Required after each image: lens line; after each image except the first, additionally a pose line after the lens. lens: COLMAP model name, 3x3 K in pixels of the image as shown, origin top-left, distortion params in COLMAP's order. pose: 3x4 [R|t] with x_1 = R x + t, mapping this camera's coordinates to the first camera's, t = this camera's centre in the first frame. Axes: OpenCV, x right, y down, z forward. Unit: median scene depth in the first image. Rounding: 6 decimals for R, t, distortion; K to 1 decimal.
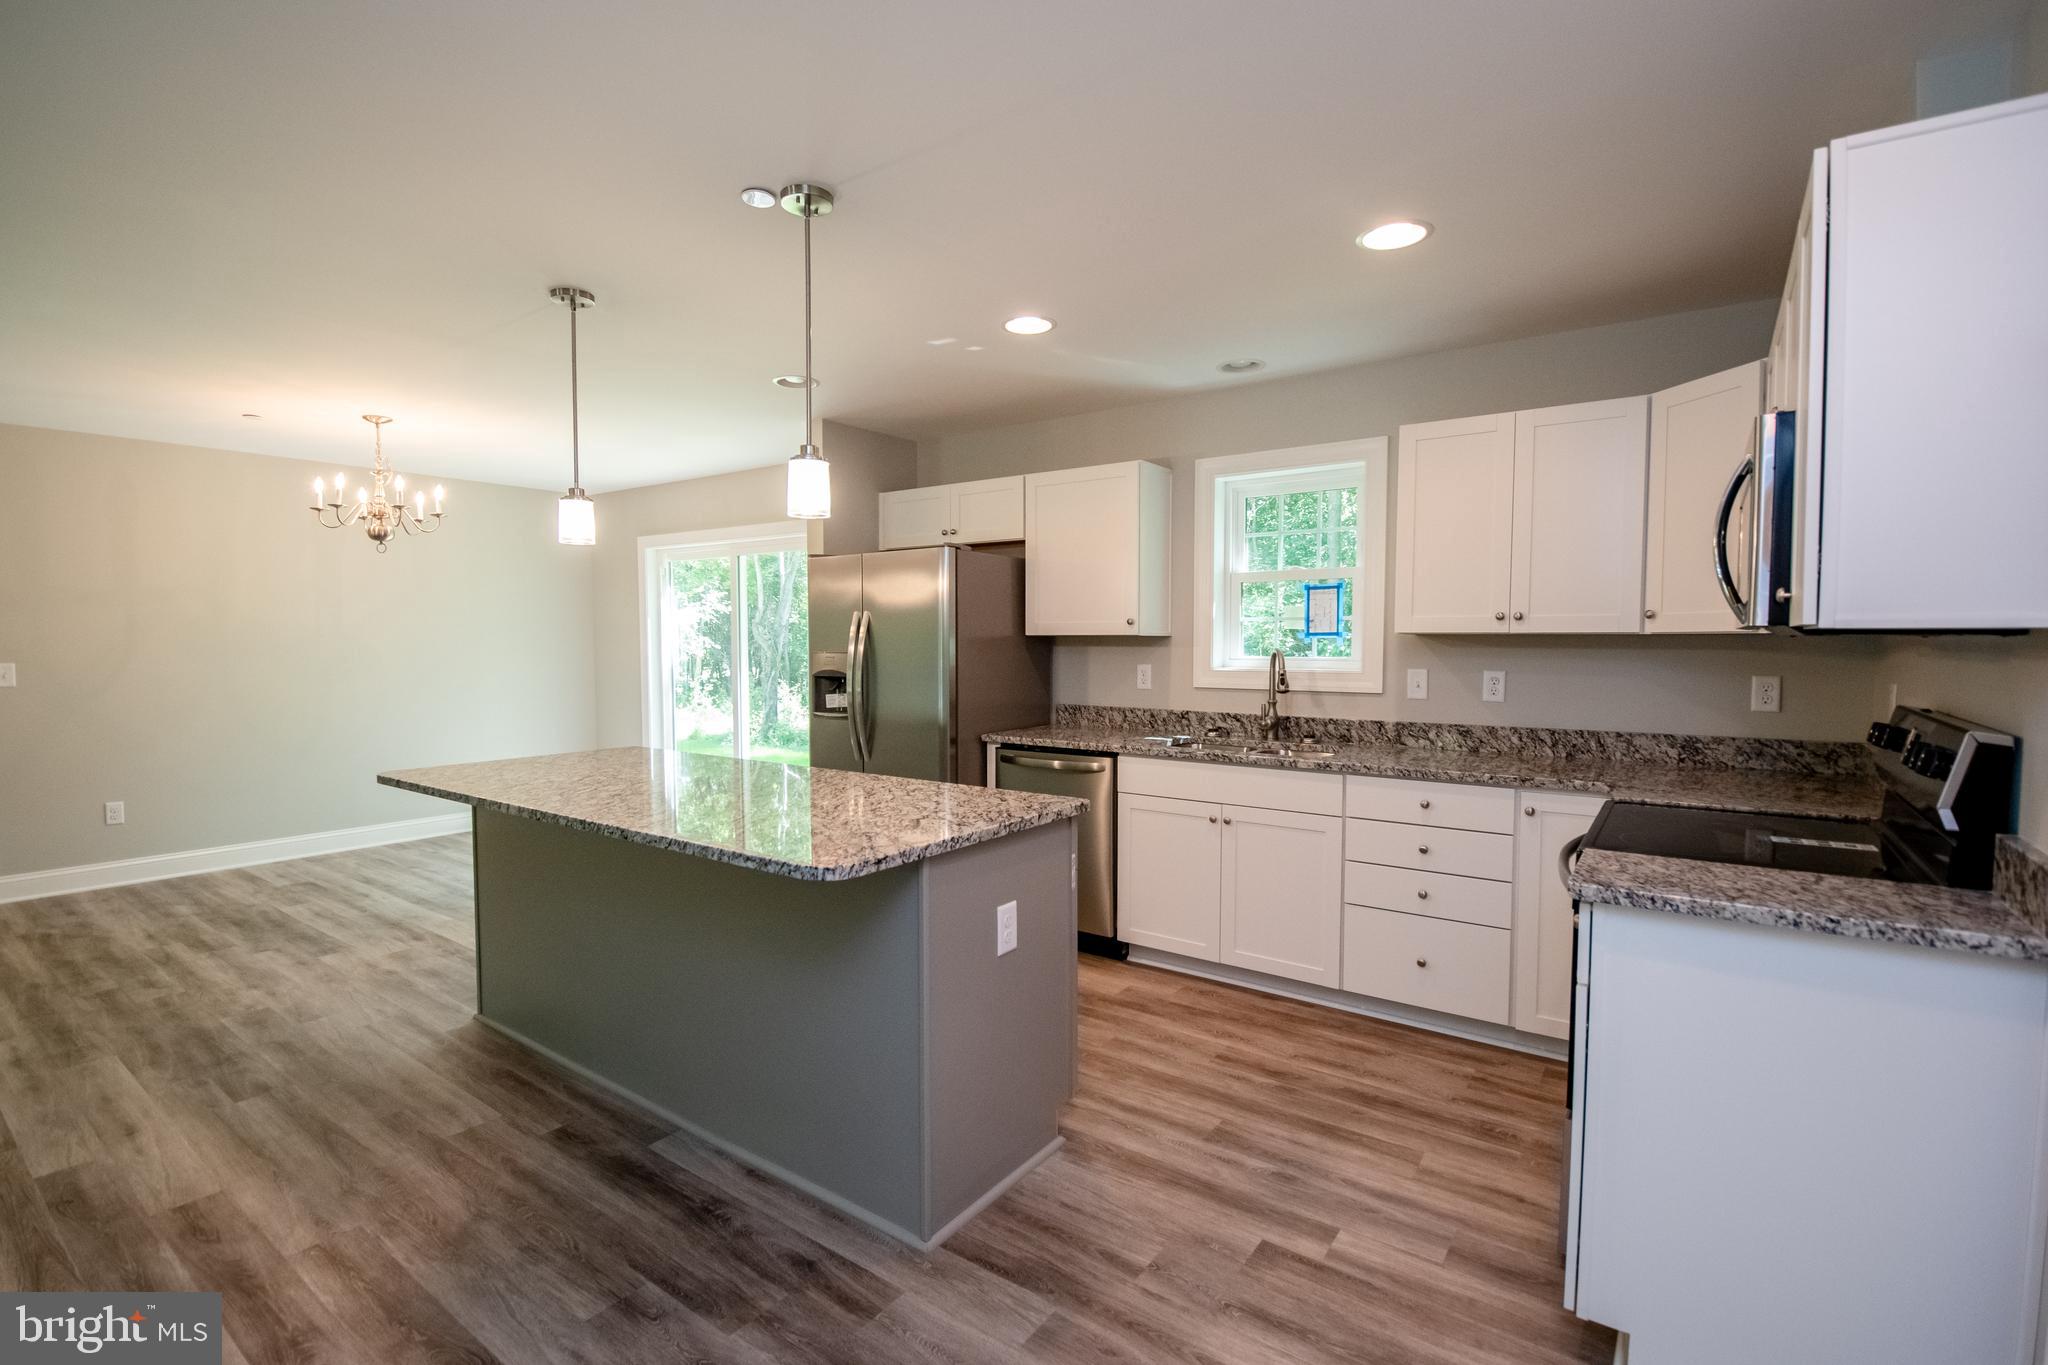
lens RADIAL K [[932.0, 0, 1024.0], [0, 932.0, 682.5], [0, 0, 1]] dist [0.011980, -0.020857]
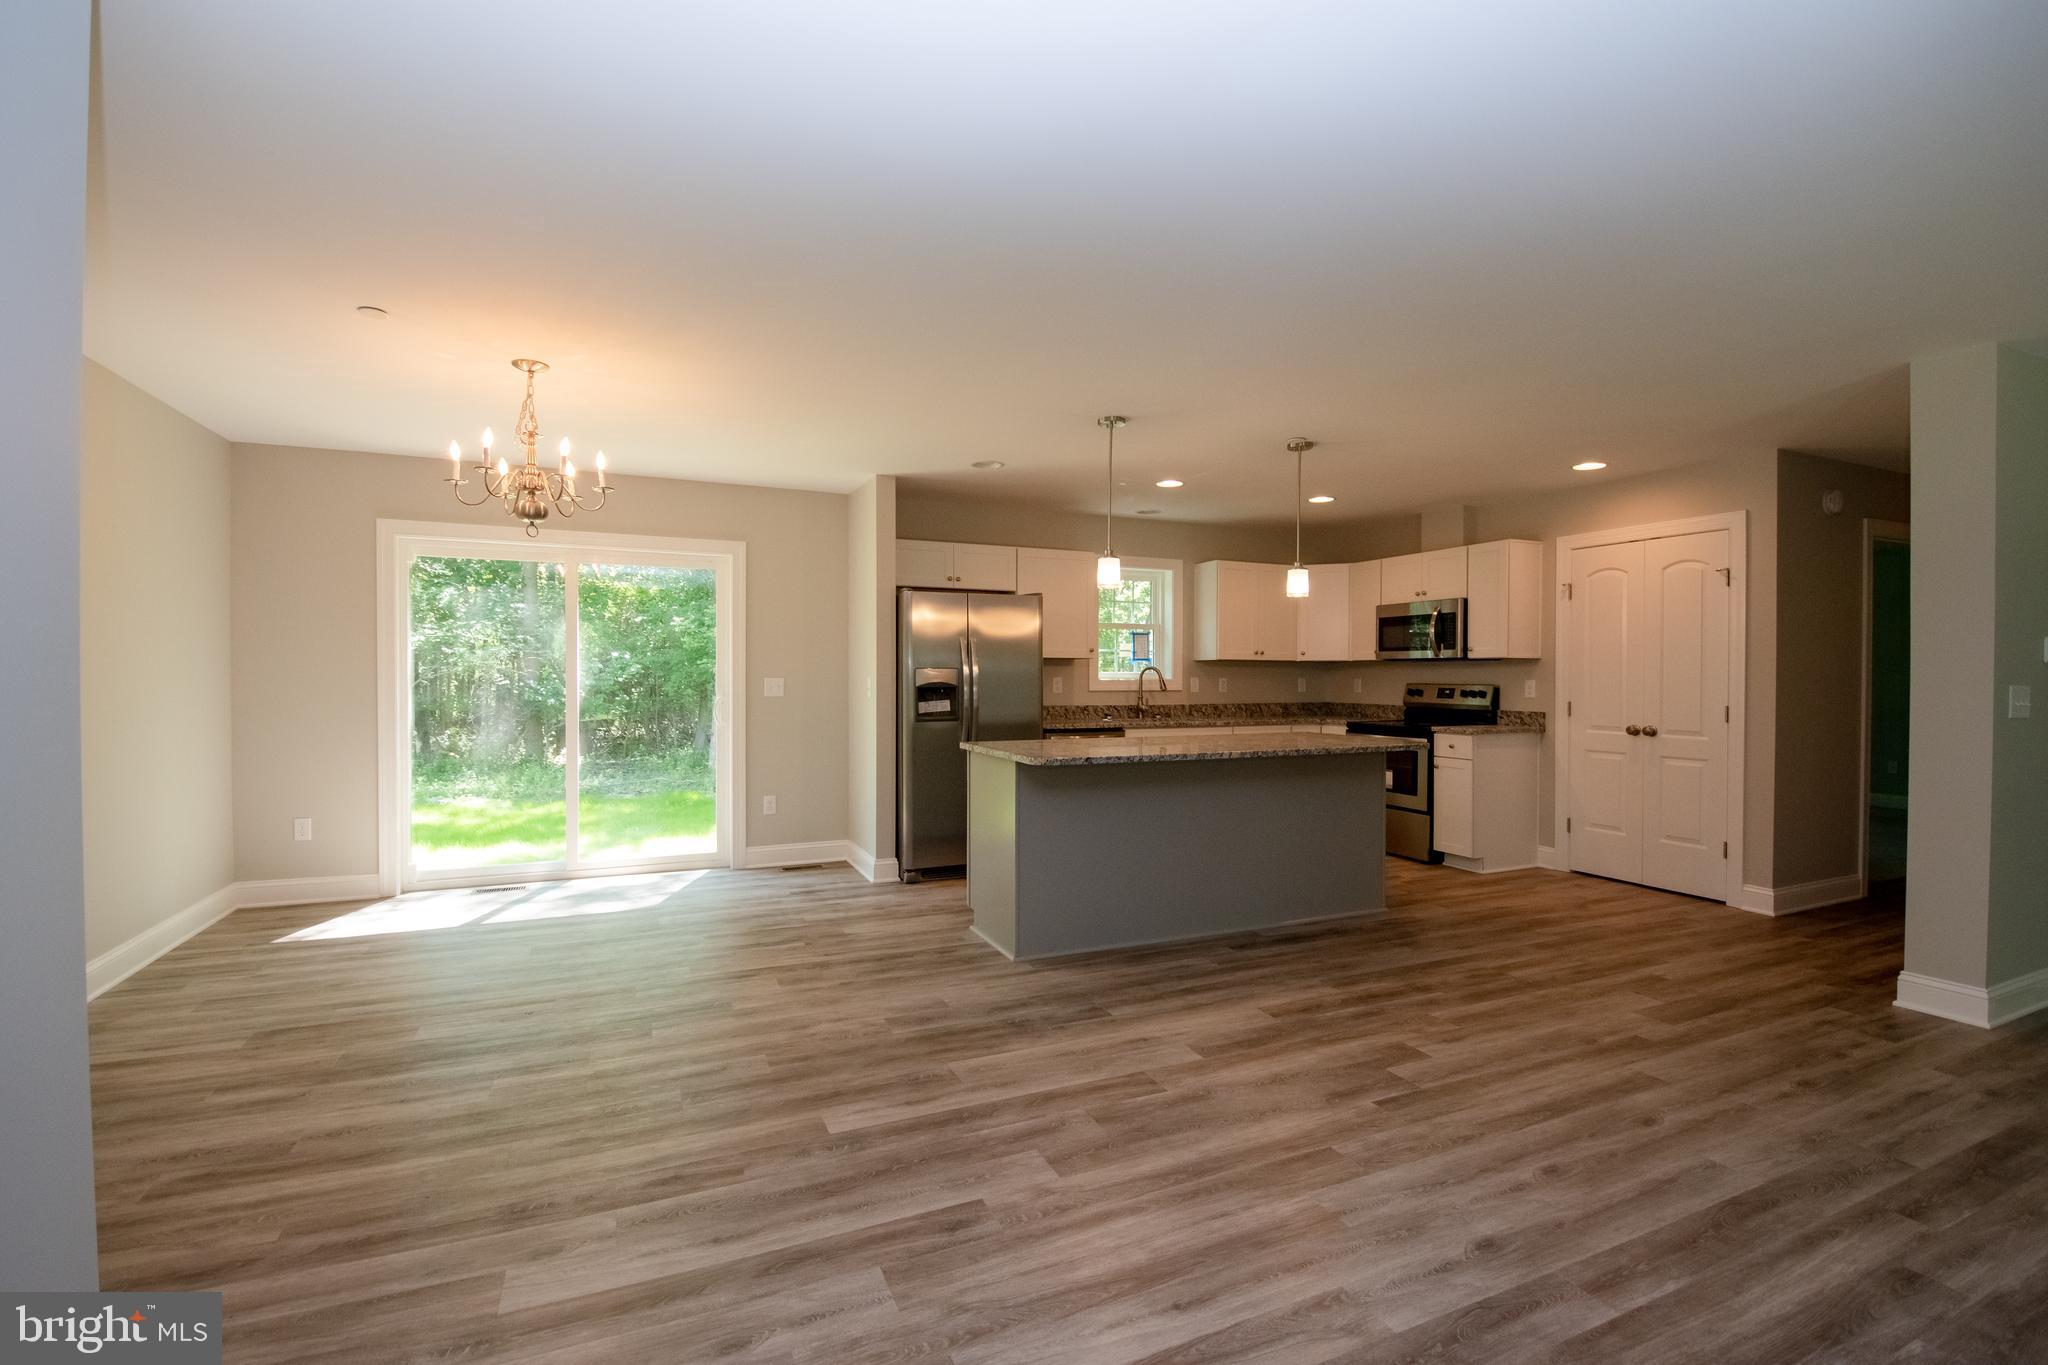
lens RADIAL K [[905.6, 0, 1026.4], [0, 905.6, 692.7], [0, 0, 1]] dist [0.008437, -0.018970]
pose [[0.496379, -0.015559, 0.867967, -1.431015], [0.038129, 0.999265, -0.003893, 0.011445], [-0.867268, 0.035027, 0.496607, 0.343713]]
